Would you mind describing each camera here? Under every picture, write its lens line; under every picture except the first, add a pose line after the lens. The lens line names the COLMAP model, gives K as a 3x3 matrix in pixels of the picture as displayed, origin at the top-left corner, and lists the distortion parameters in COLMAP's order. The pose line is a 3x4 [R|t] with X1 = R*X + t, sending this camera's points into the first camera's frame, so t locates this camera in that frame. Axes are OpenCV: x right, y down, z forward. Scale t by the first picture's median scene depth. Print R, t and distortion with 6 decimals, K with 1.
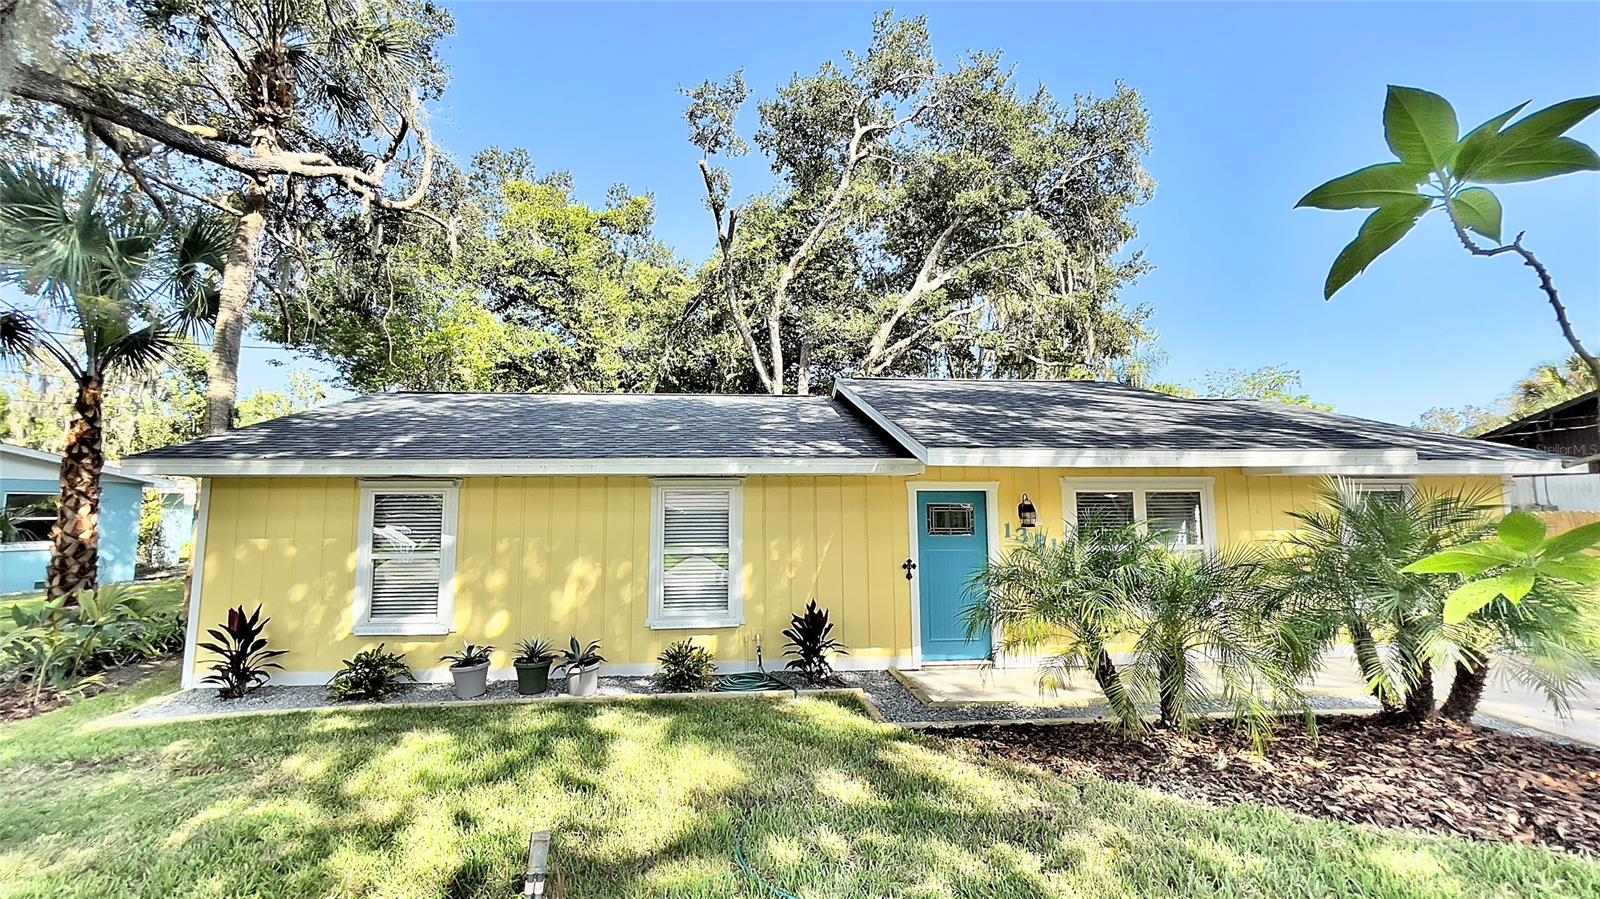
lens RADIAL K [[648.8, 0, 798.7], [0, 648.8, 449.3], [0, 0, 1]] dist [-0.007099, -0.000322]
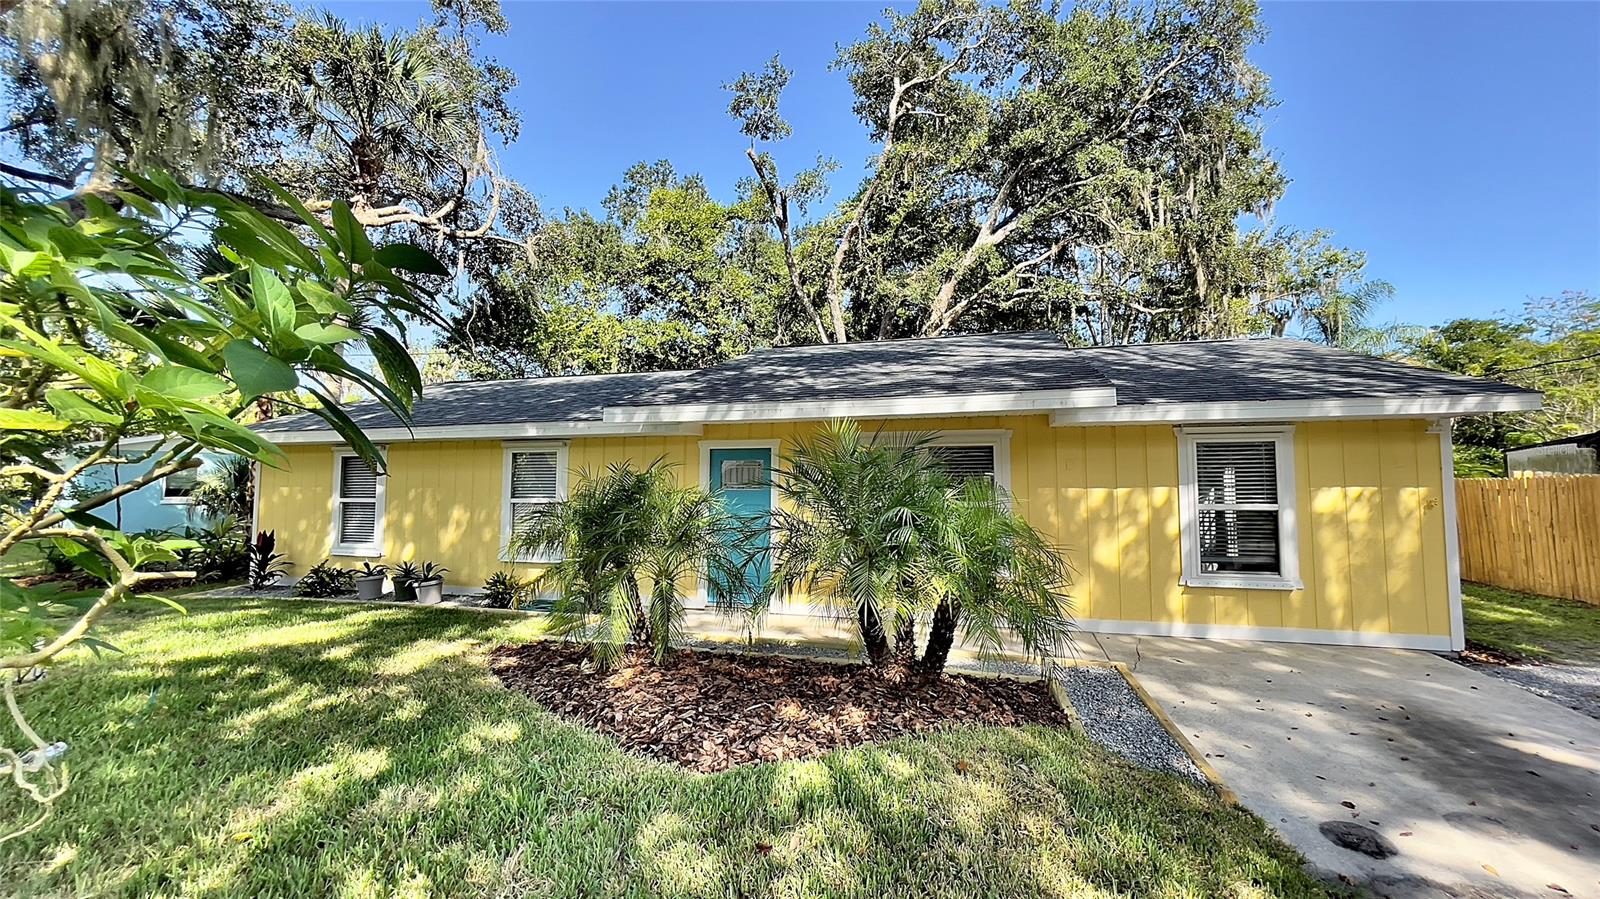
lens RADIAL K [[648.8, 0, 794.2], [0, 648.8, 448.5], [0, 0, 1]] dist [-0.007099, -0.000322]
pose [[0.934856, -0.016372, -0.354649, 0.678598], [0.029059, 0.999113, 0.030476, 0.033320], [0.353836, -0.038797, 0.934503, 0.035347]]
